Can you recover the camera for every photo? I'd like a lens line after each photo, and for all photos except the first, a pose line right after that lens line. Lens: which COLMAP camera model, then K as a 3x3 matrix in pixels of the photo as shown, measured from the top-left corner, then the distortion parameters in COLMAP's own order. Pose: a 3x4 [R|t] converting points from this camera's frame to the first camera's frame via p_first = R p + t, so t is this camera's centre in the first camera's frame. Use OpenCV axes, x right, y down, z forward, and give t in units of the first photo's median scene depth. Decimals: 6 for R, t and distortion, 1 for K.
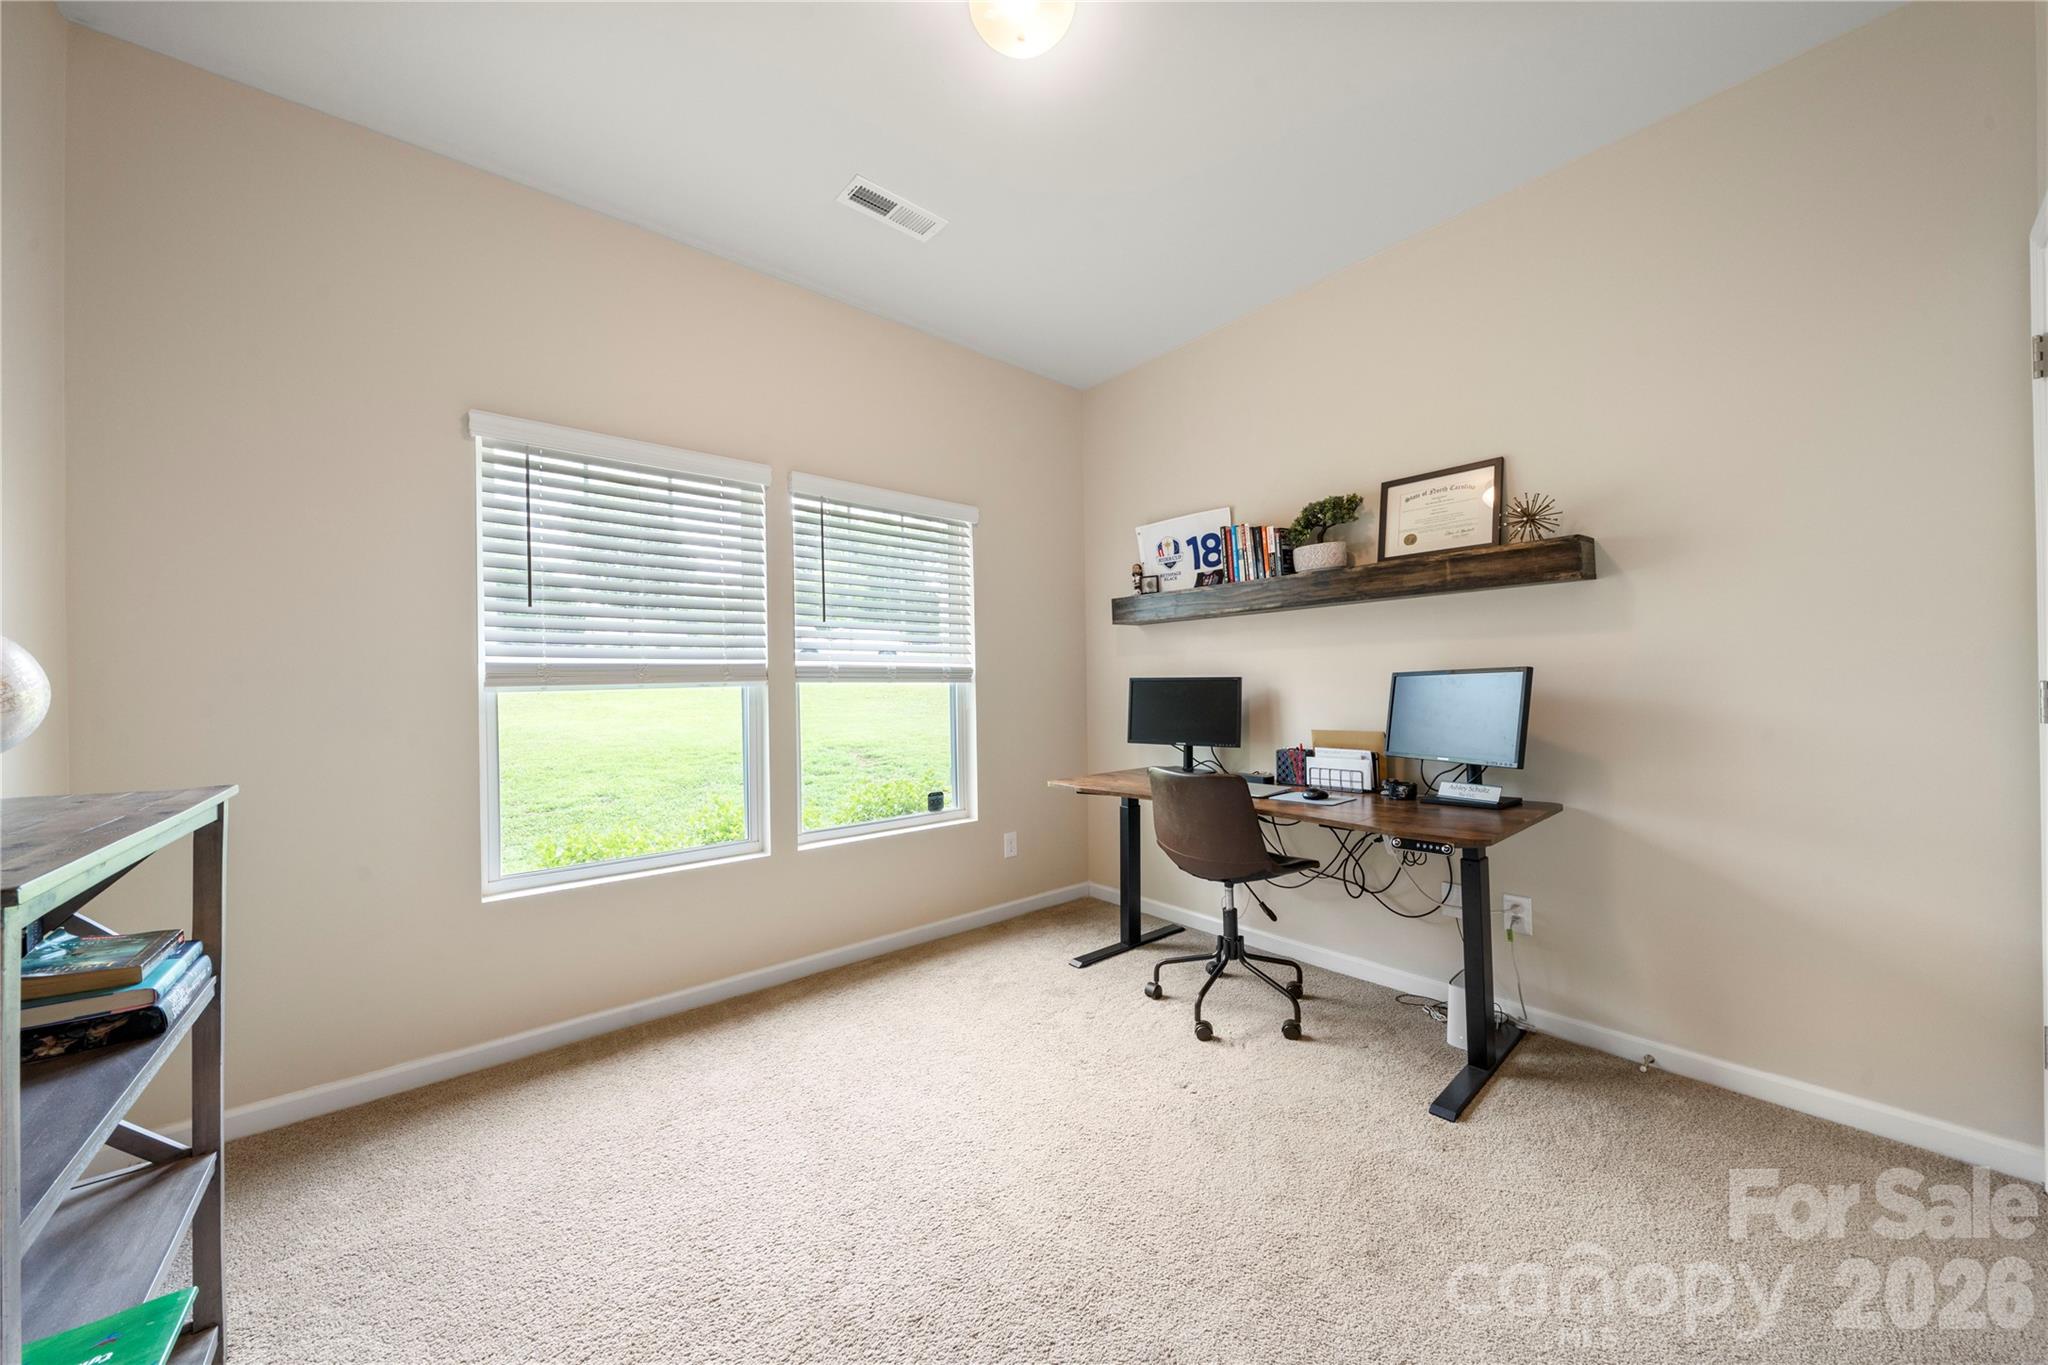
lens RADIAL K [[699.5, 0, 1021.5], [0, 699.5, 681.8], [0, 0, 1]] dist [-0.005640, 0.000338]
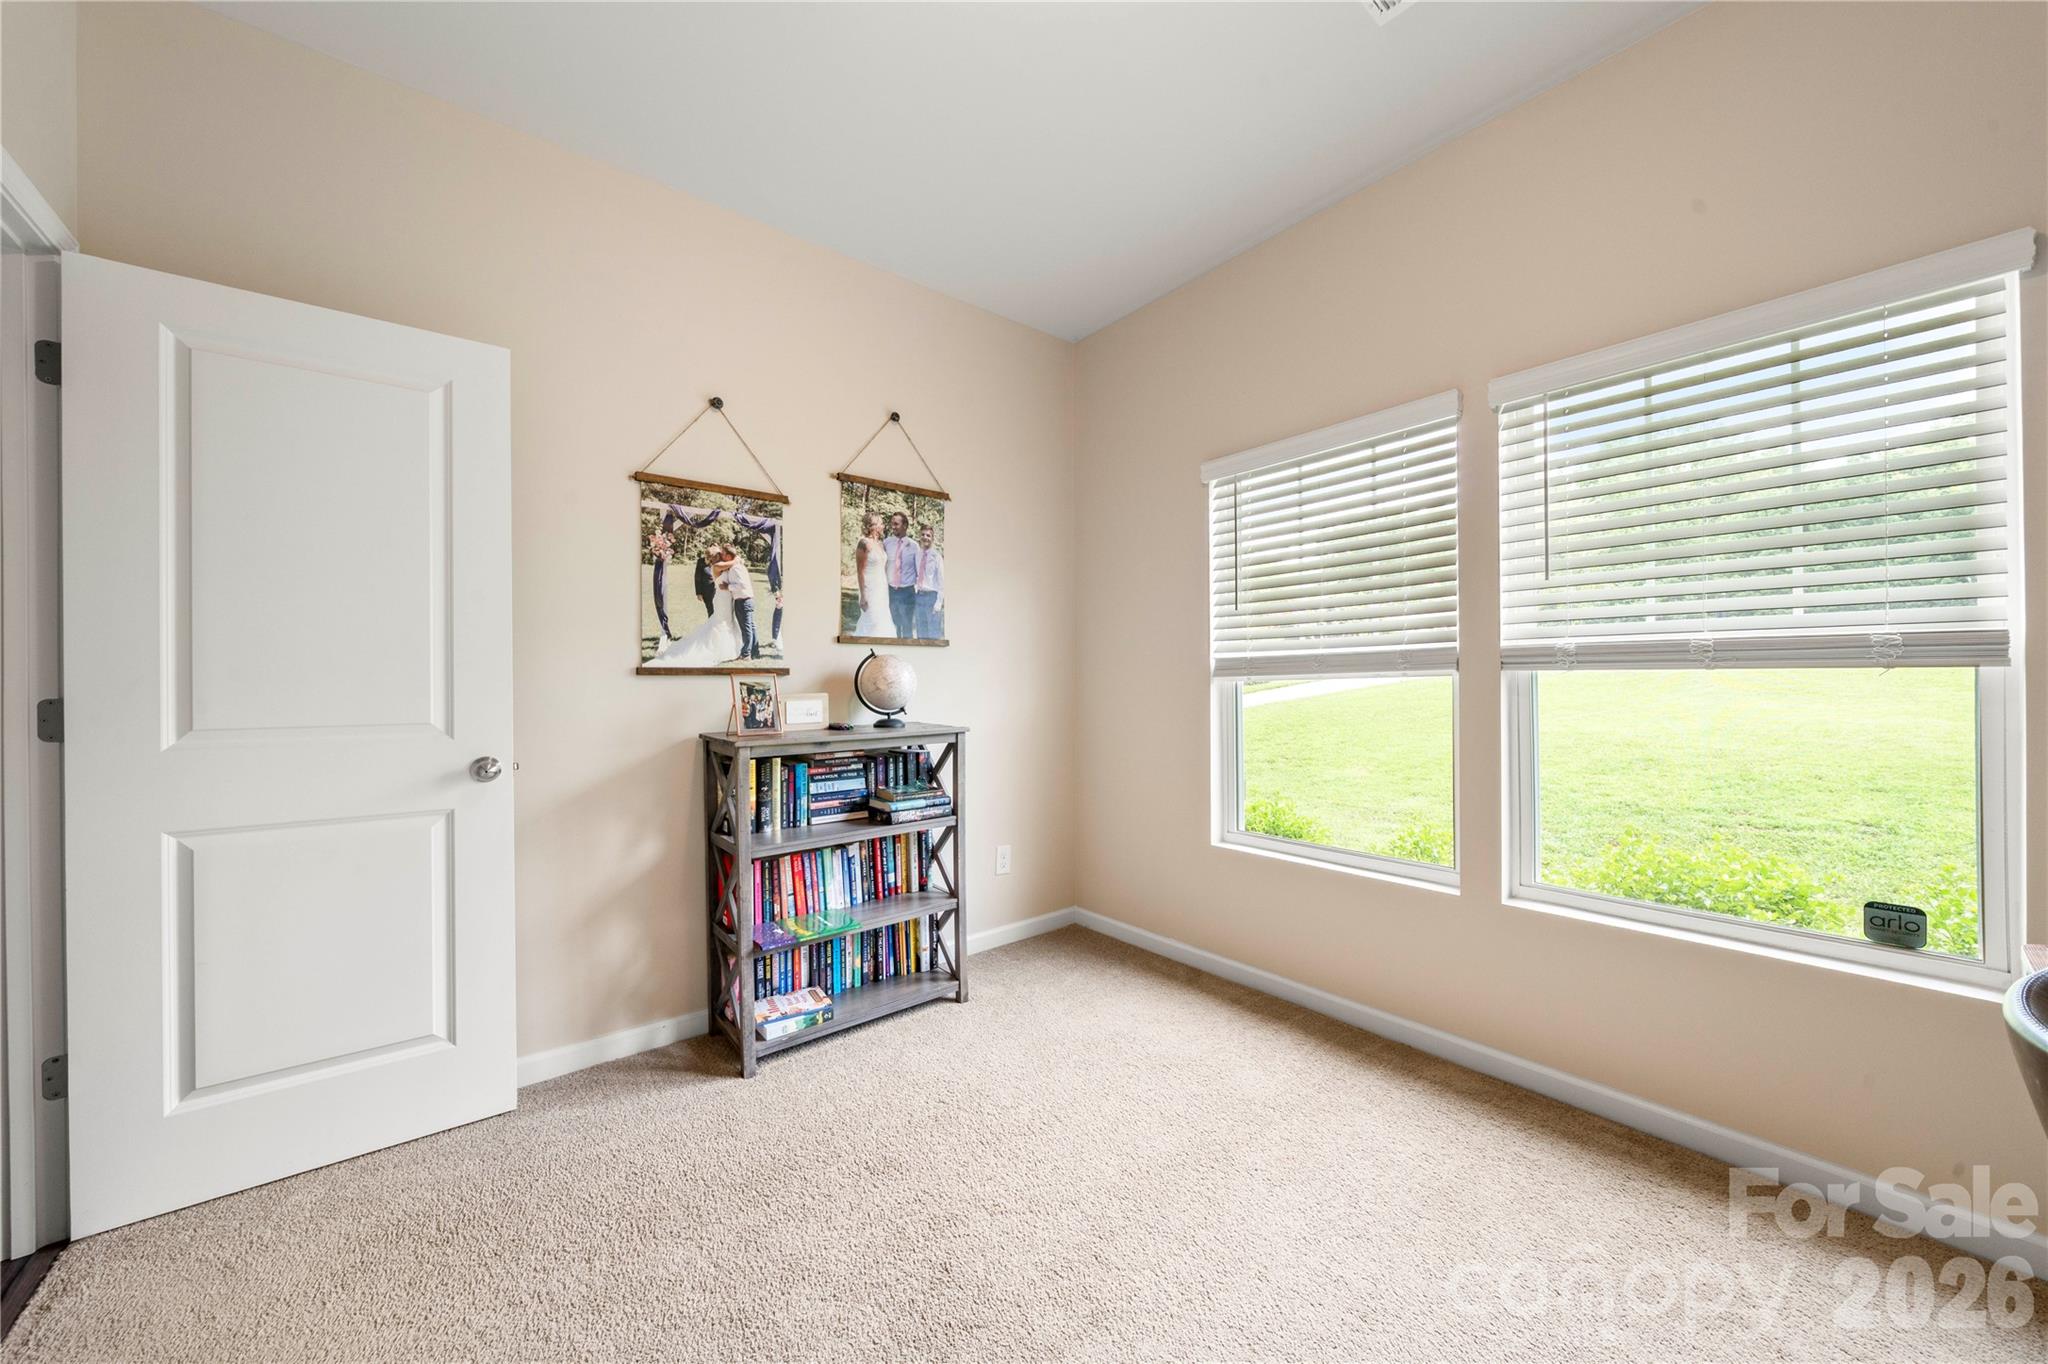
lens RADIAL K [[699.5, 0, 978.0], [0, 699.5, 682.5], [0, 0, 1]] dist [-0.005640, 0.000338]
pose [[-0.027613, 0.021131, -0.999395, 0.413931], [0.023327, 0.999518, 0.020489, -0.015351], [0.999346, -0.022747, -0.028093, 0.487882]]
